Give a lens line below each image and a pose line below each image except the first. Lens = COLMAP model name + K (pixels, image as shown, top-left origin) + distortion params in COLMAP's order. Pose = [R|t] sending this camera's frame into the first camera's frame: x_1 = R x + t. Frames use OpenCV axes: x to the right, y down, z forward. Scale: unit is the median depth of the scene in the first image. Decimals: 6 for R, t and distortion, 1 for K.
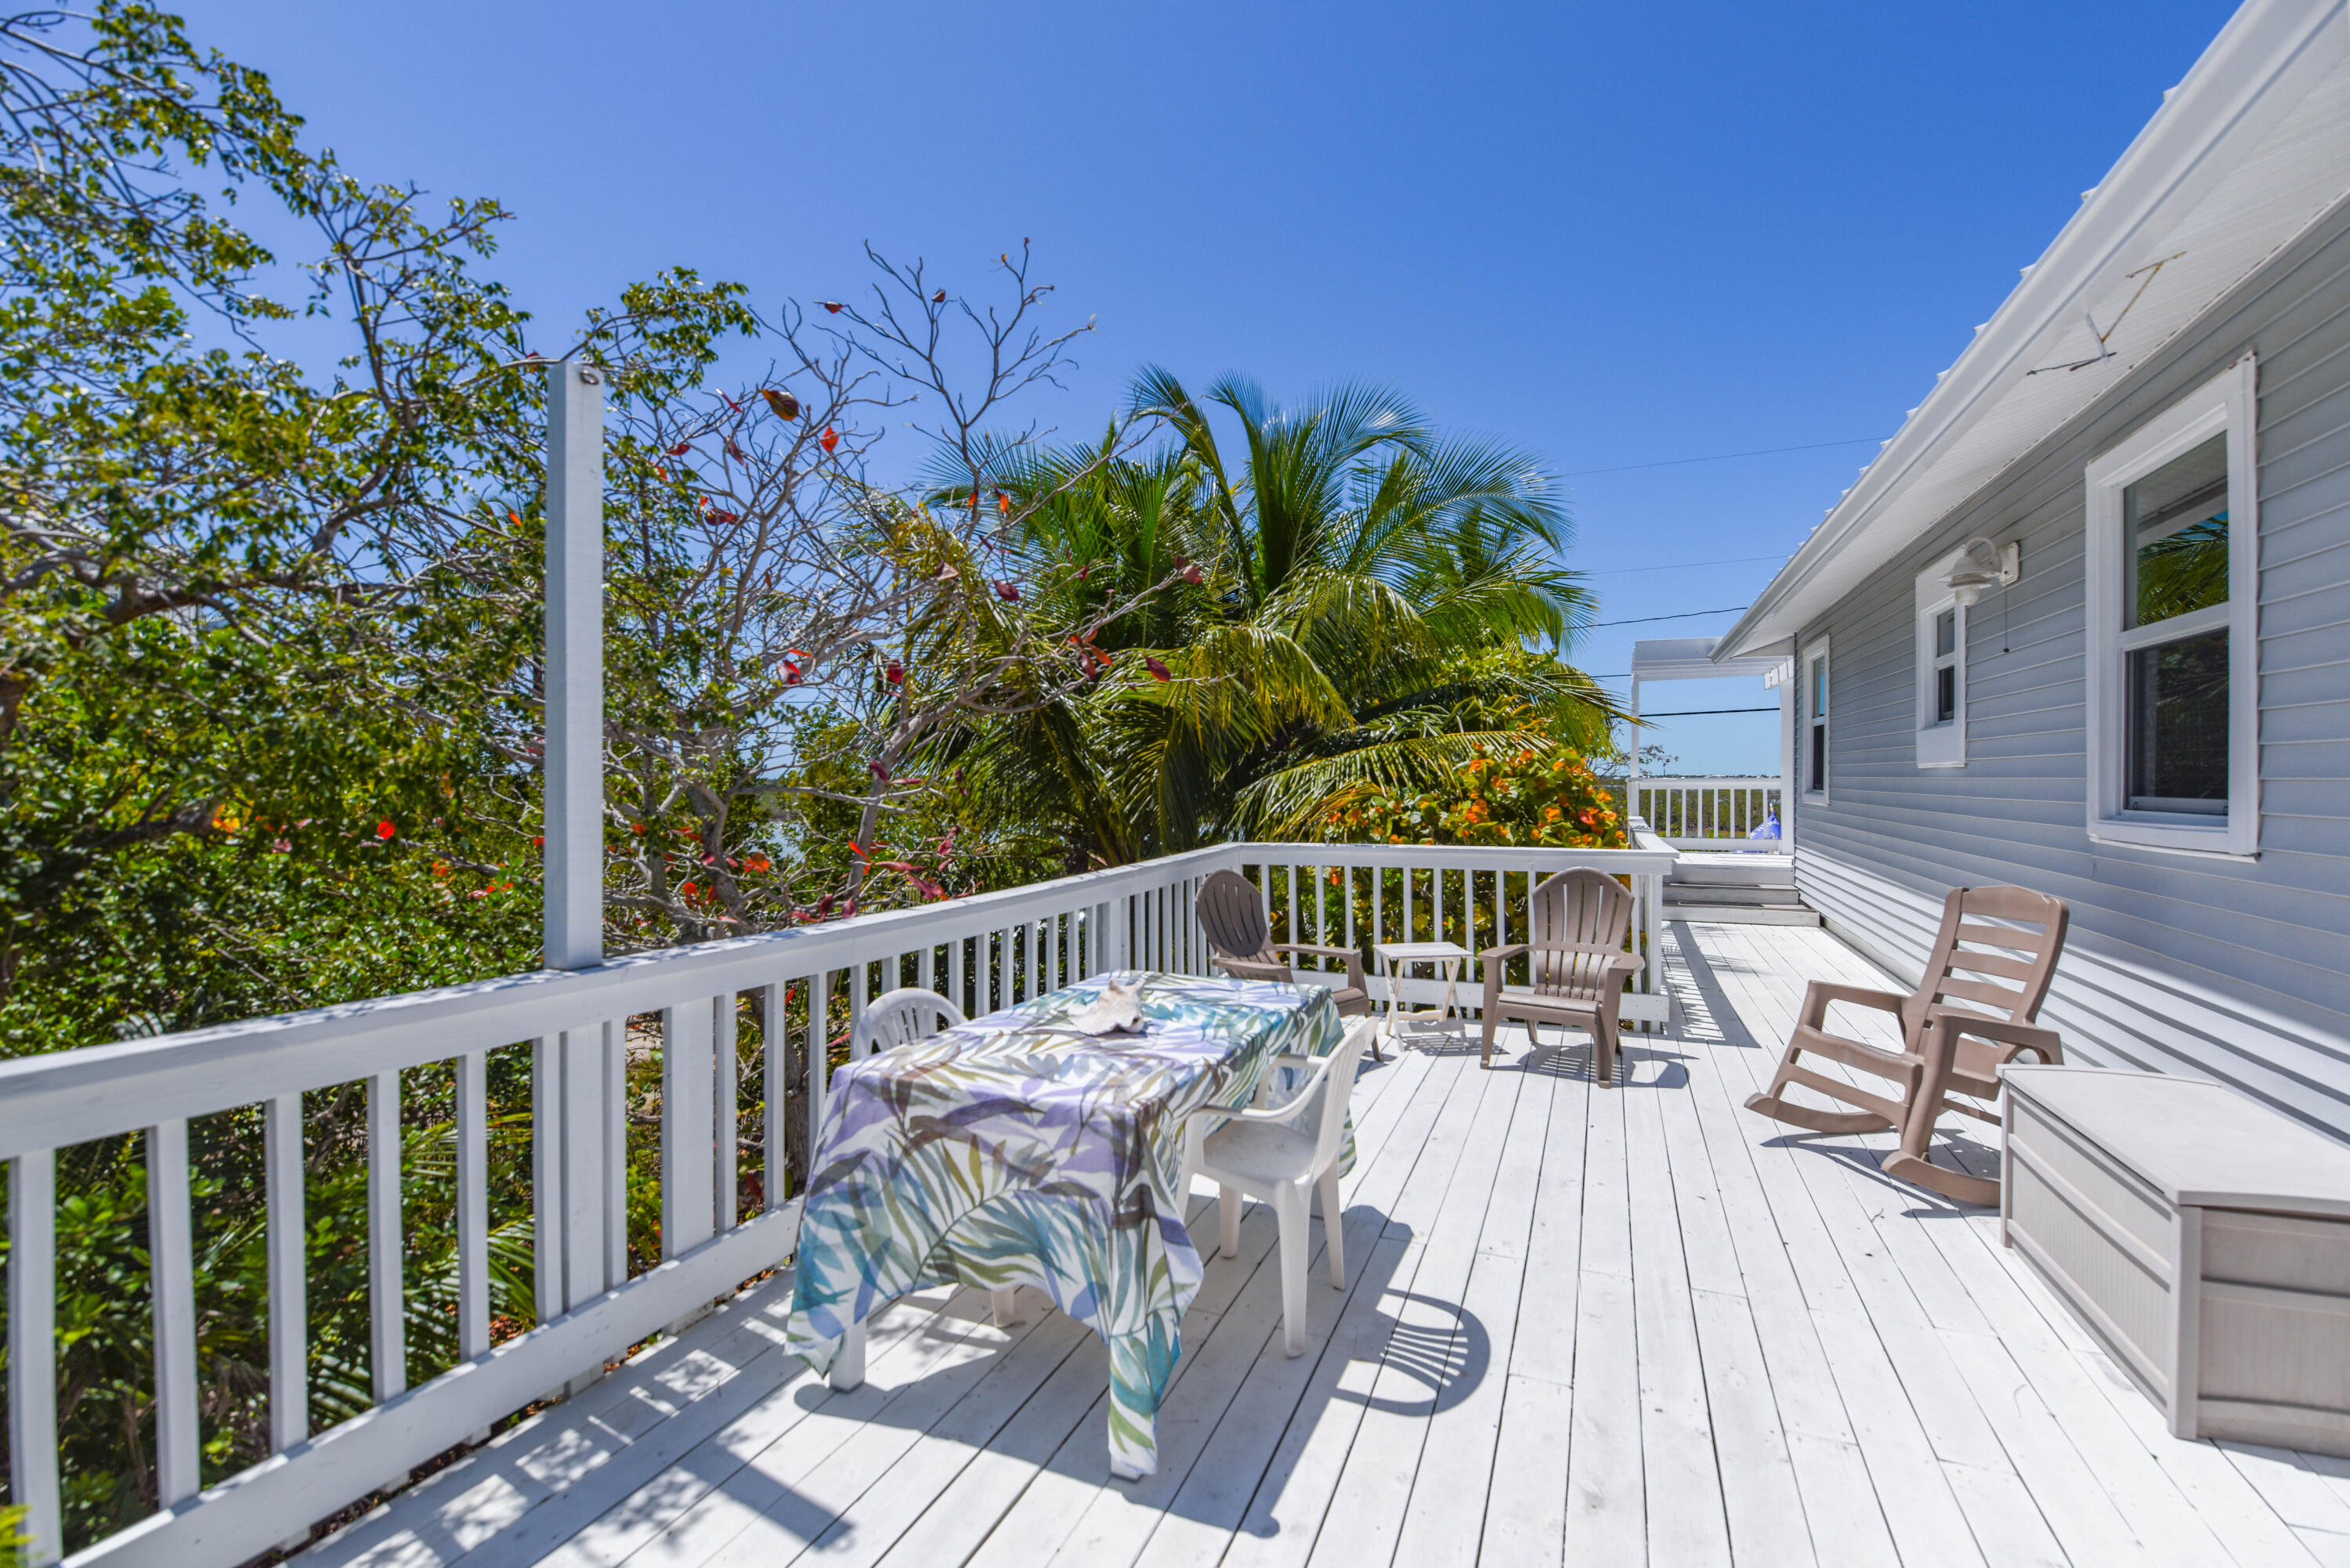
lens RADIAL K [[1025.6, 0, 1194.6], [0, 1025.6, 777.3], [0, 0, 1]] dist [-0.002692, -0.013131]
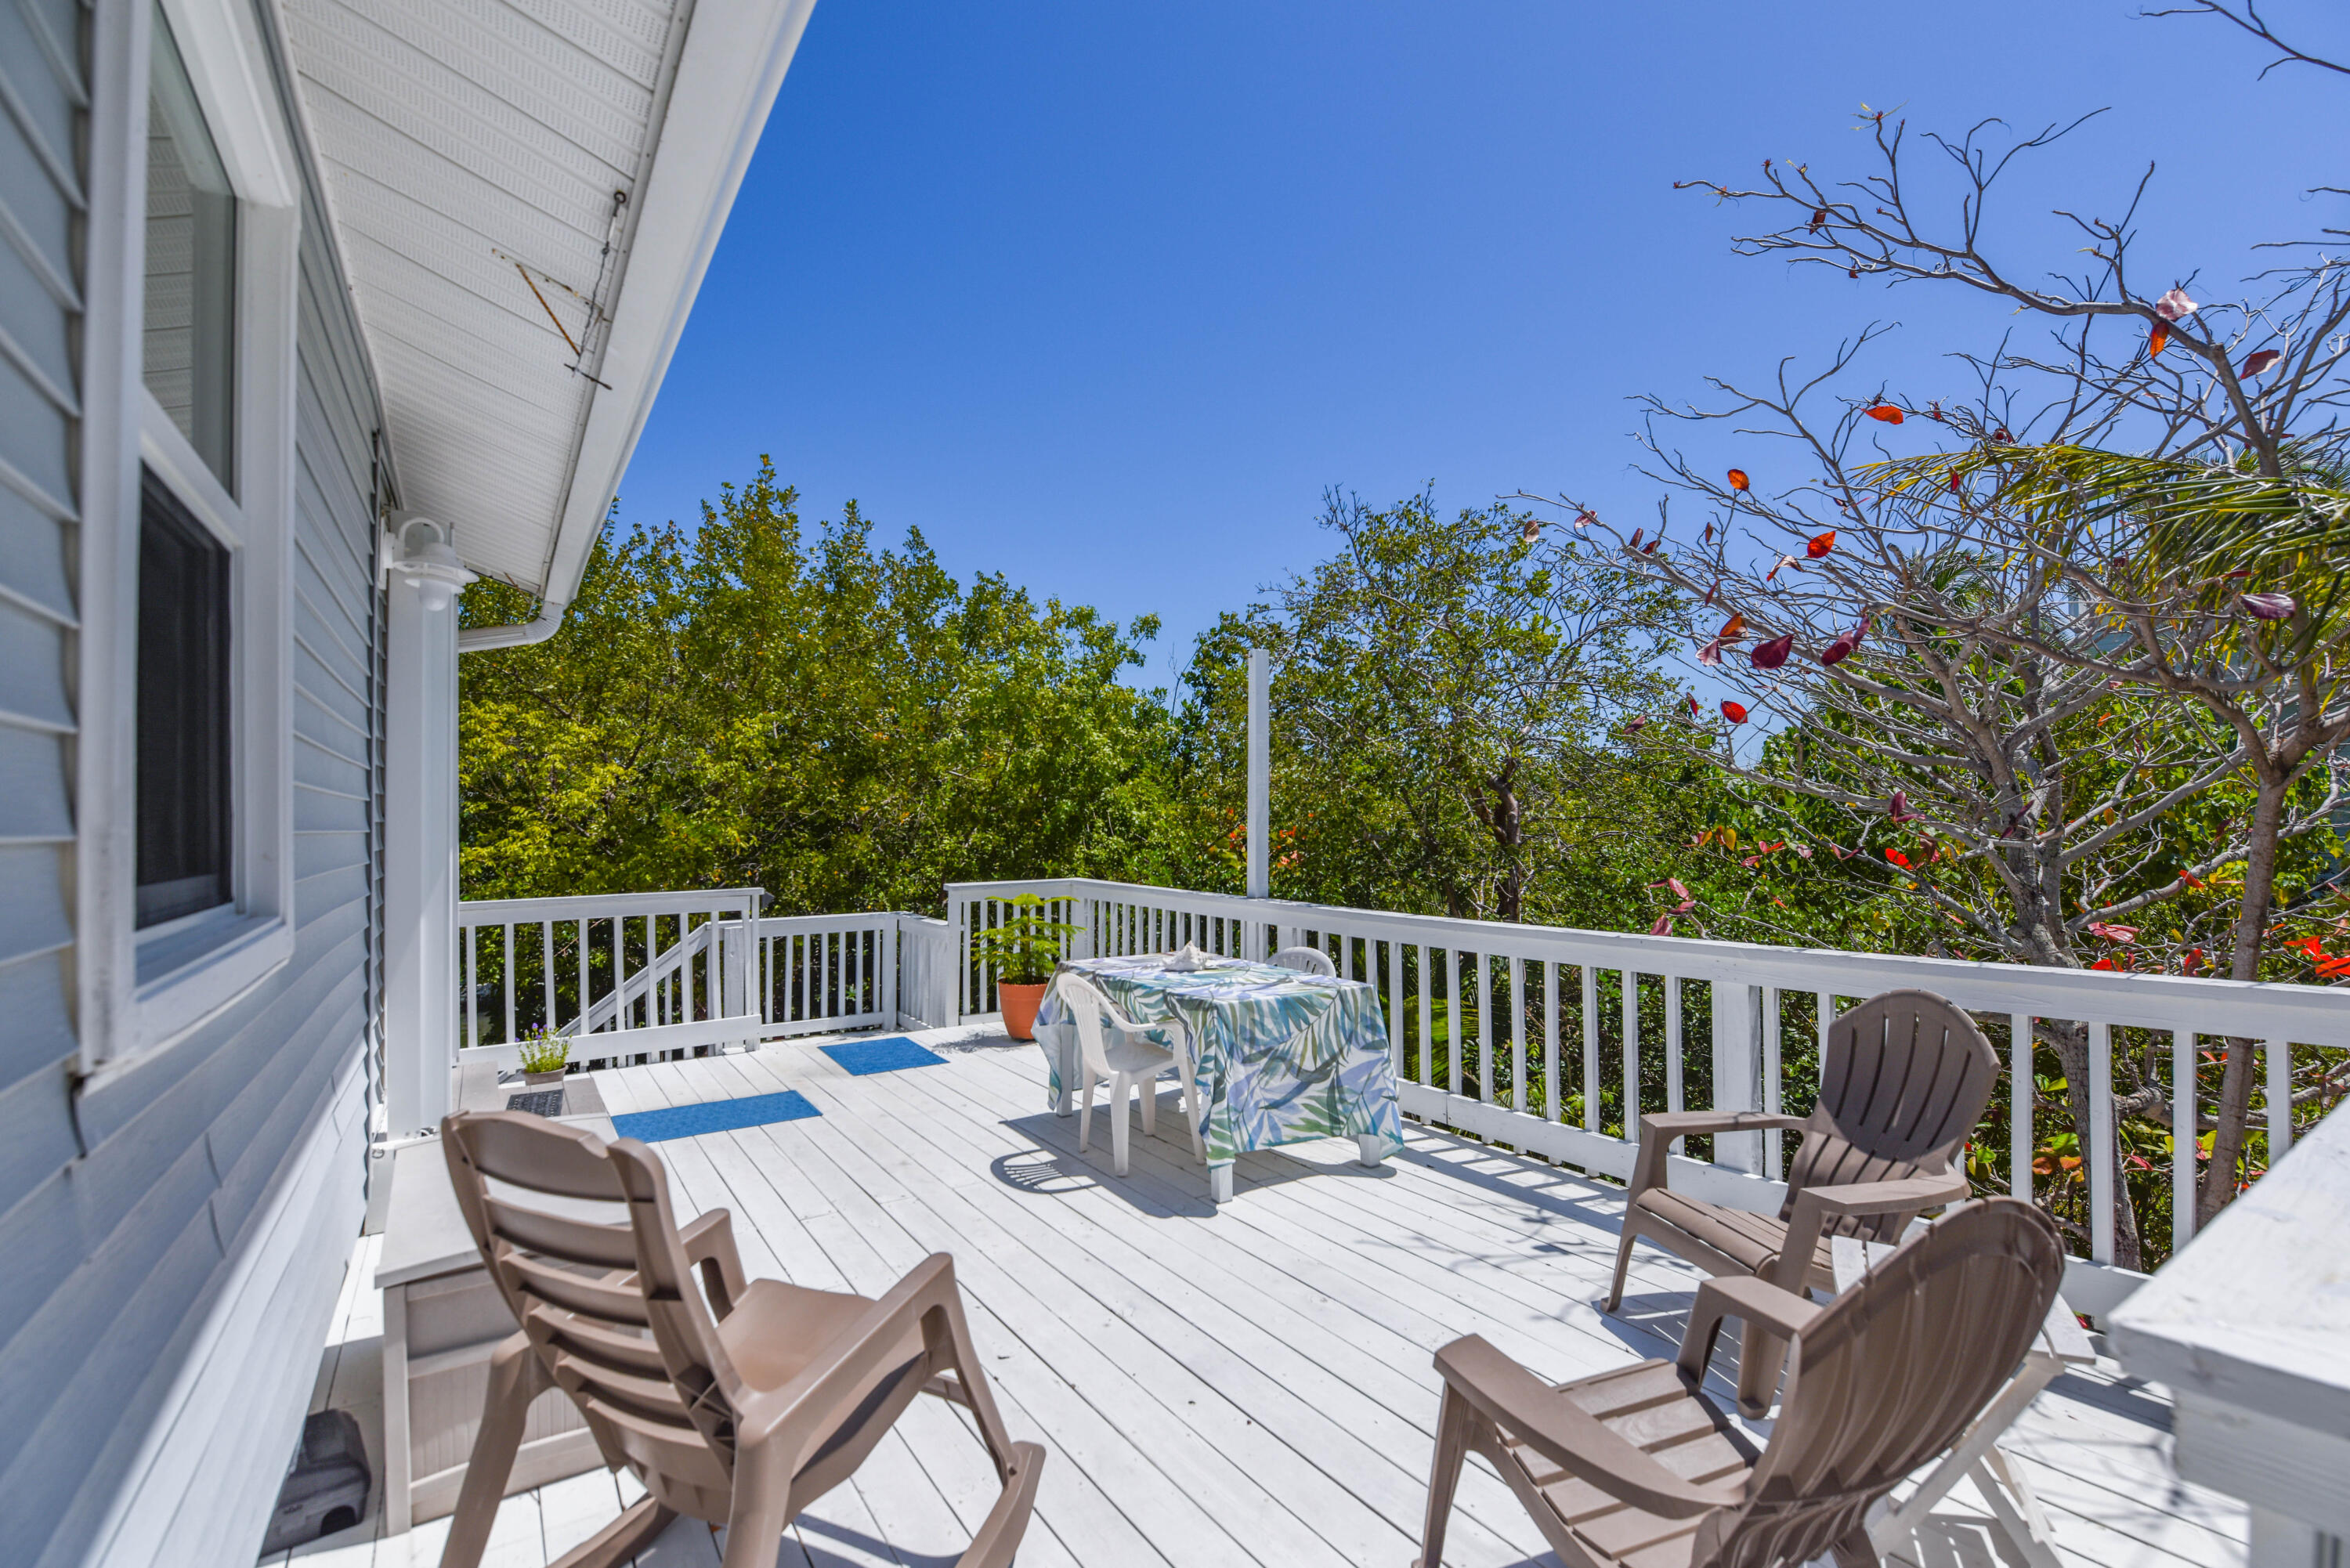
lens RADIAL K [[1025.6, 0, 1194.6], [0, 1025.6, 777.3], [0, 0, 1]] dist [-0.002692, -0.013131]
pose [[-0.546145, -0.011094, -0.837617, 1.448613], [0.026527, 0.999182, -0.030530, -0.030174], [0.837270, -0.038893, -0.545404, 2.091620]]
